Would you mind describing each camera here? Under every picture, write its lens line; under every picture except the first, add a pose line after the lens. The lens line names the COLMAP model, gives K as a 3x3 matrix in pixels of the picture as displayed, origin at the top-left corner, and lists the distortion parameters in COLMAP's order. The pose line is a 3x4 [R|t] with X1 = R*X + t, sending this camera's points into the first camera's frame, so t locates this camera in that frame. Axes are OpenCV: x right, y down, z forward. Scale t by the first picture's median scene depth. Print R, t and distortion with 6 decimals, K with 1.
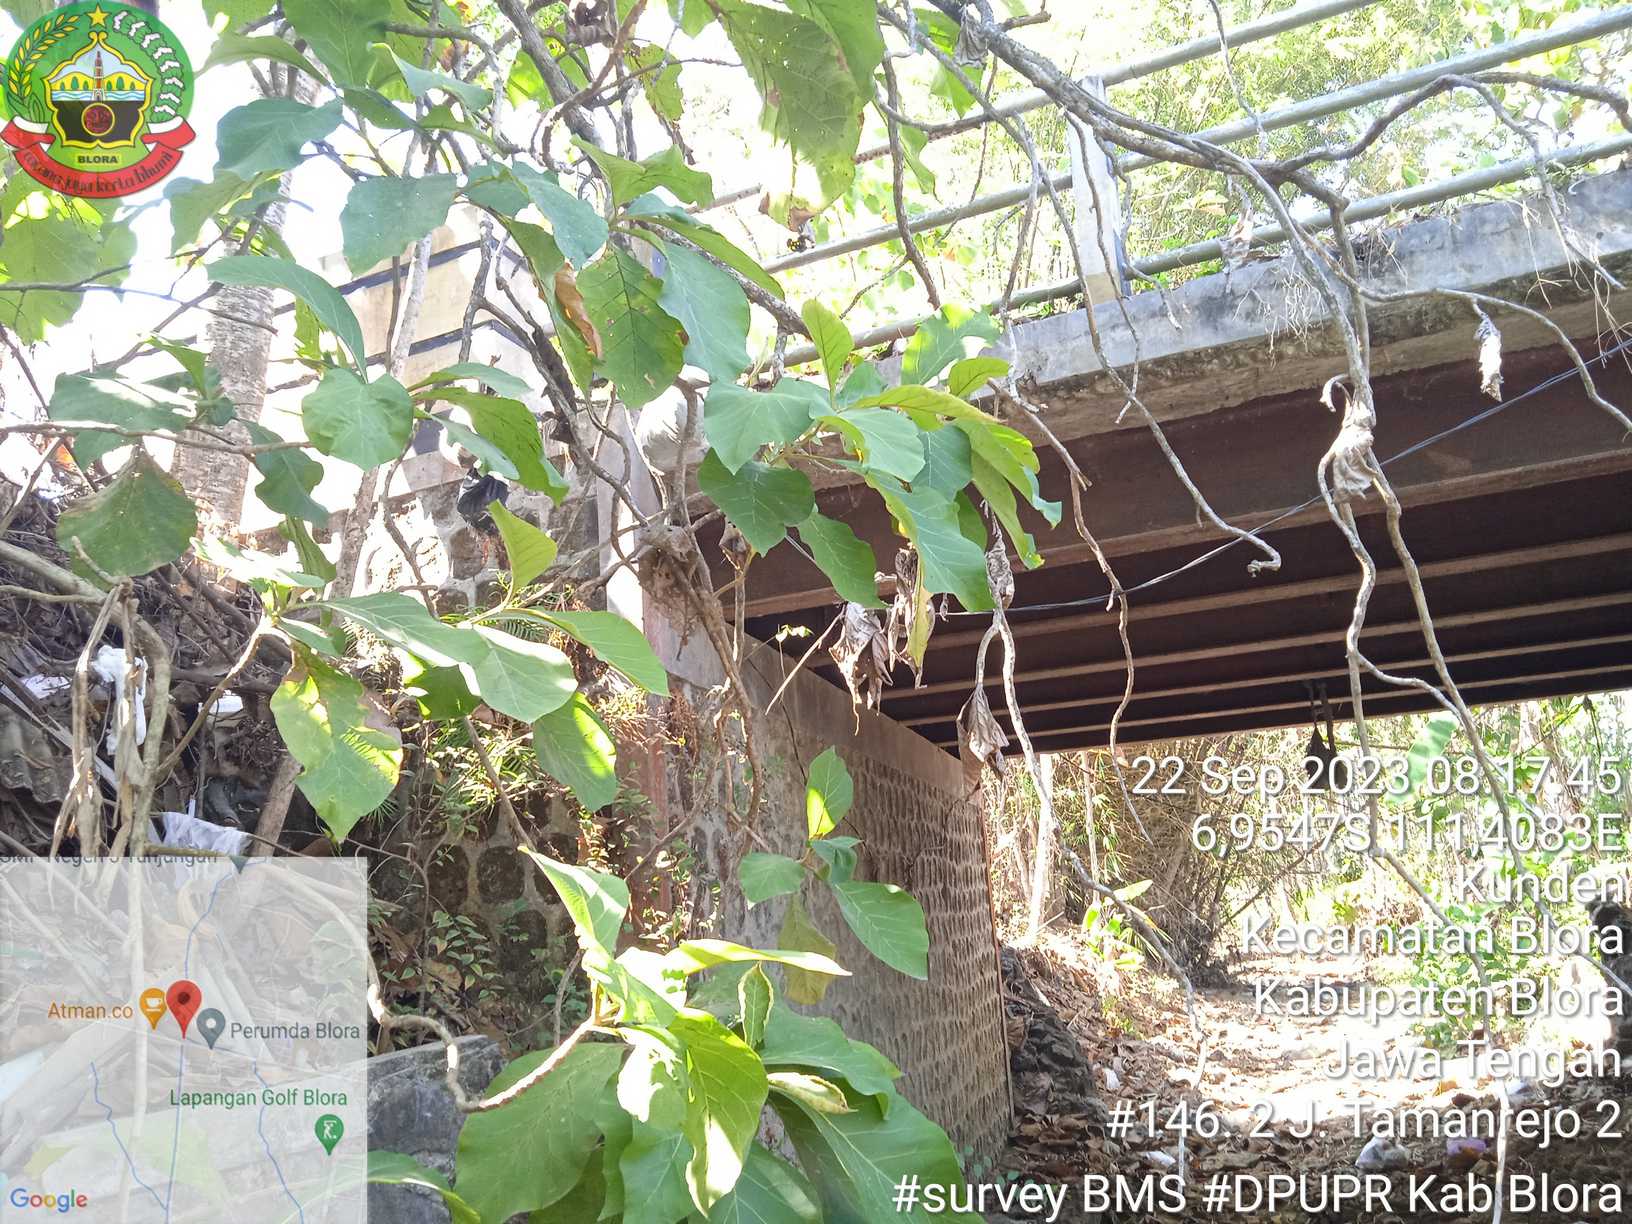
lens RADIAL K [[1332.1, 0, 815.1], [0, 1332.1, 622.2], [0, 0, 1]] dist [0.052644, -0.068134]
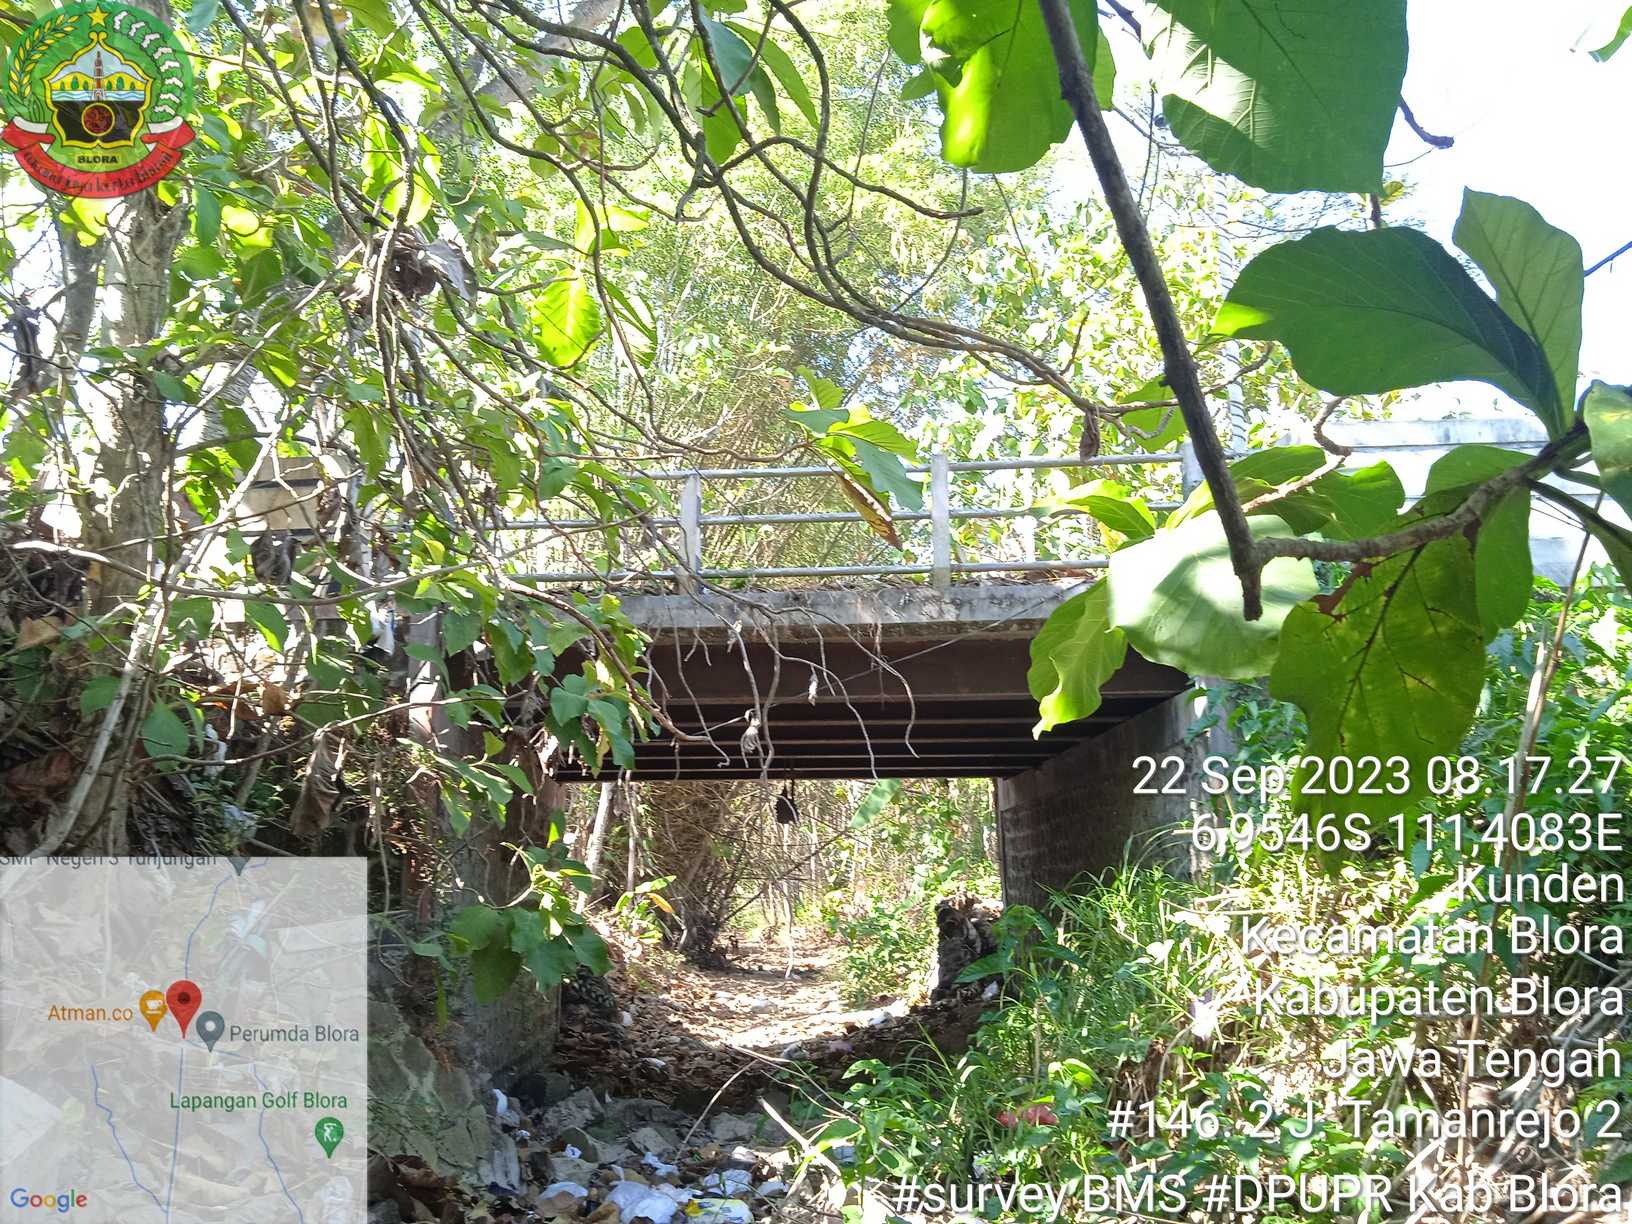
lens RADIAL K [[1332.1, 0, 815.1], [0, 1332.1, 622.2], [0, 0, 1]] dist [0.052644, -0.068134]
pose [[0.939051, 0.127578, 0.319229, -0.090246], [-0.128973, 0.991505, -0.016858, -0.063964], [-0.318668, -0.025341, 0.947528, -0.358773]]
